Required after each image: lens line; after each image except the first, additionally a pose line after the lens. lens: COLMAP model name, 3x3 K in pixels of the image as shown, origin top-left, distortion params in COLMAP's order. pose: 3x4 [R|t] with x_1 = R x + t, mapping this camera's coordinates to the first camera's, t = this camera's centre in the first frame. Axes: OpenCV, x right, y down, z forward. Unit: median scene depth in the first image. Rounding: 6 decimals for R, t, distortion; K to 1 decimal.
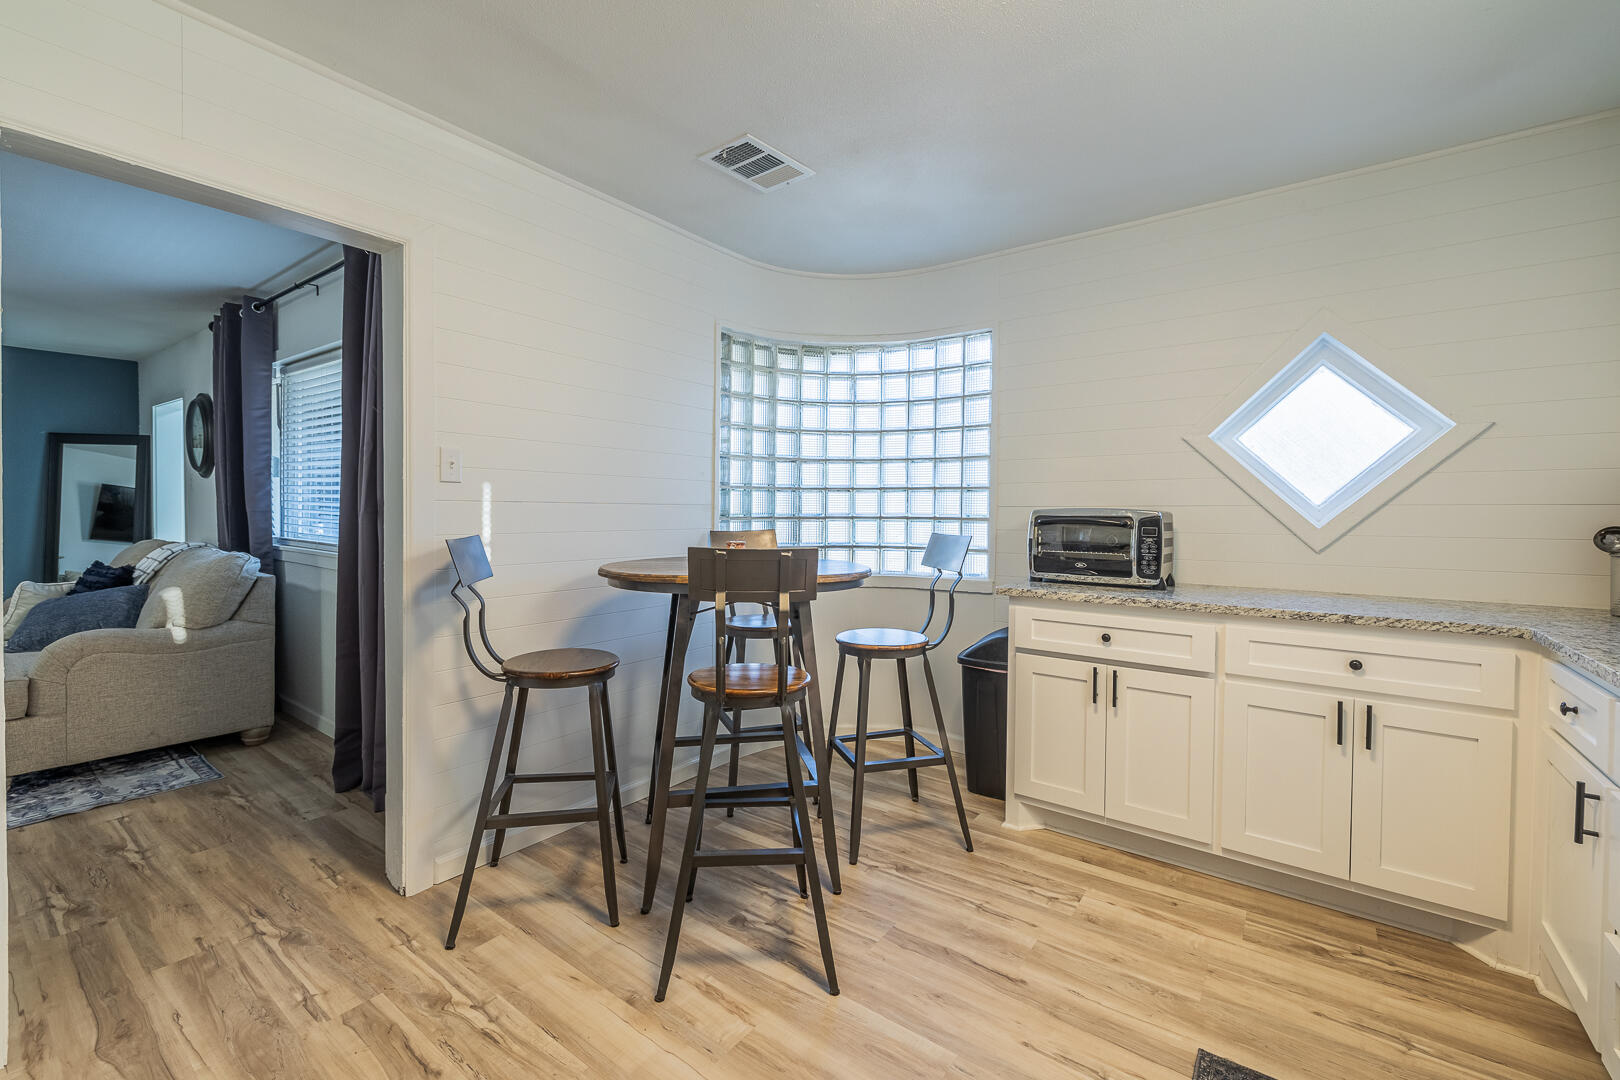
lens RADIAL K [[681.0, 0, 793.9], [0, 681.0, 522.9], [0, 0, 1]] dist [0.001201, -0.000262]
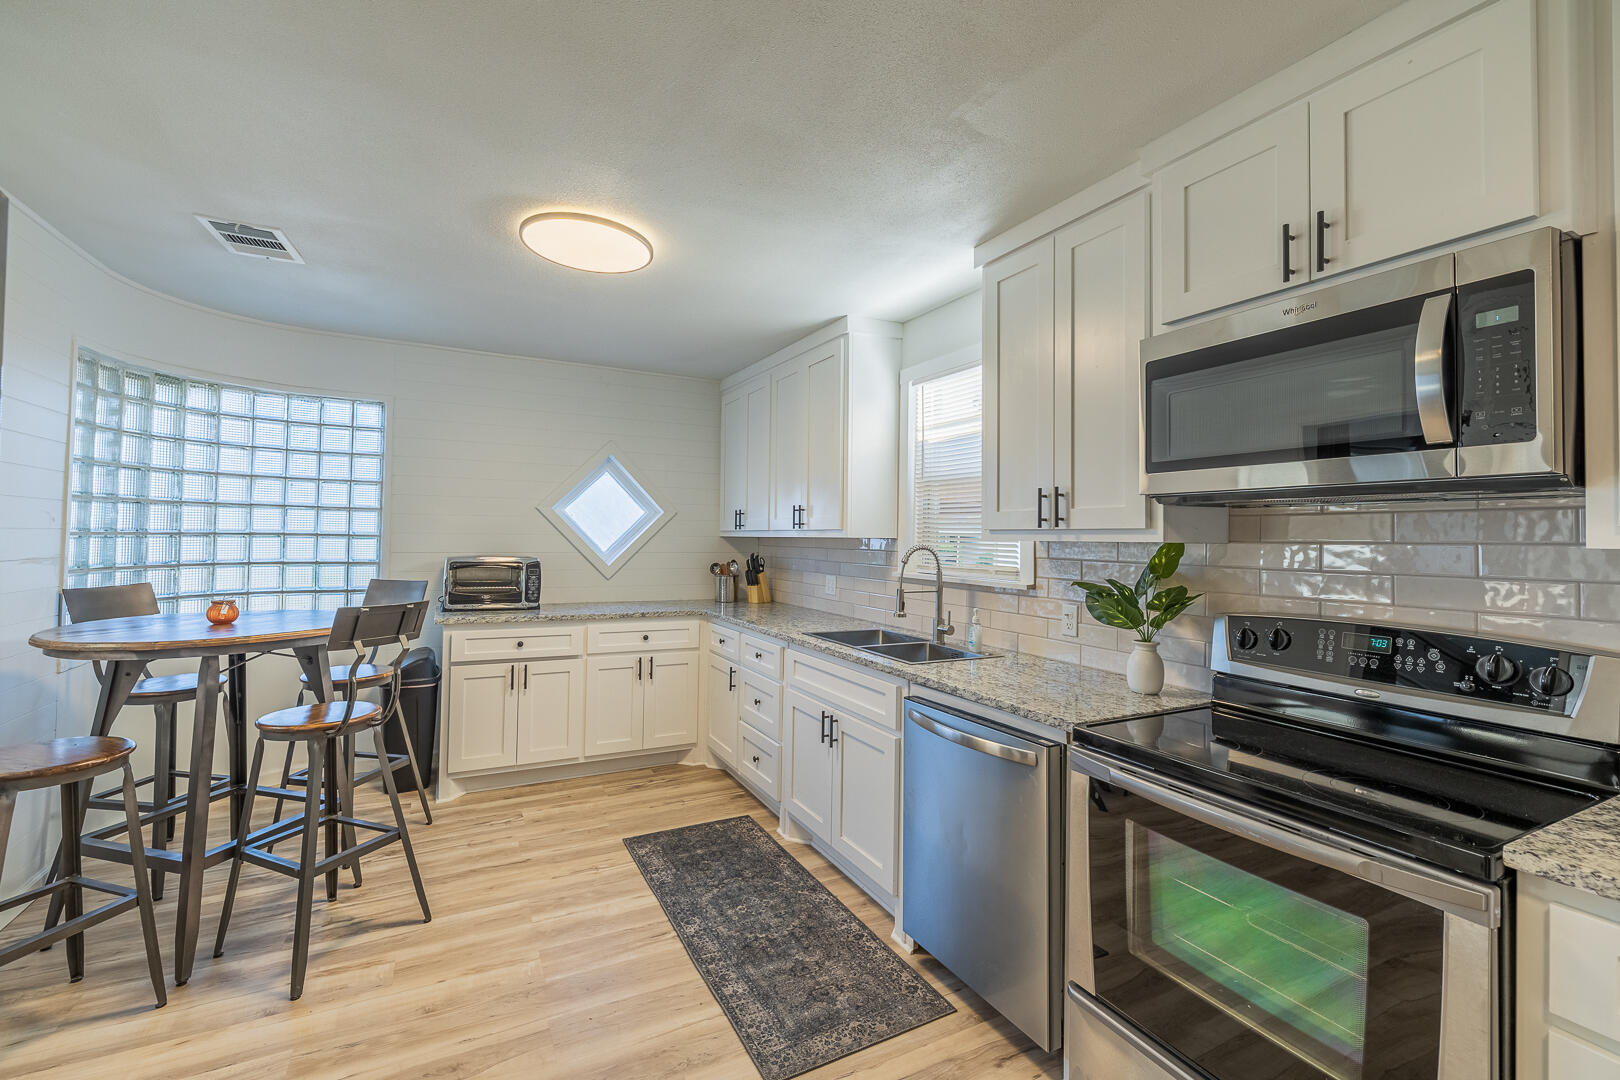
lens RADIAL K [[681.0, 0, 793.9], [0, 681.0, 522.9], [0, 0, 1]] dist [0.001201, -0.000262]
pose [[0.434935, 0.022872, 0.900171, -0.637593], [0.003697, 0.999624, -0.027185, -0.056102], [-0.900454, 0.015152, 0.434687, -0.204585]]
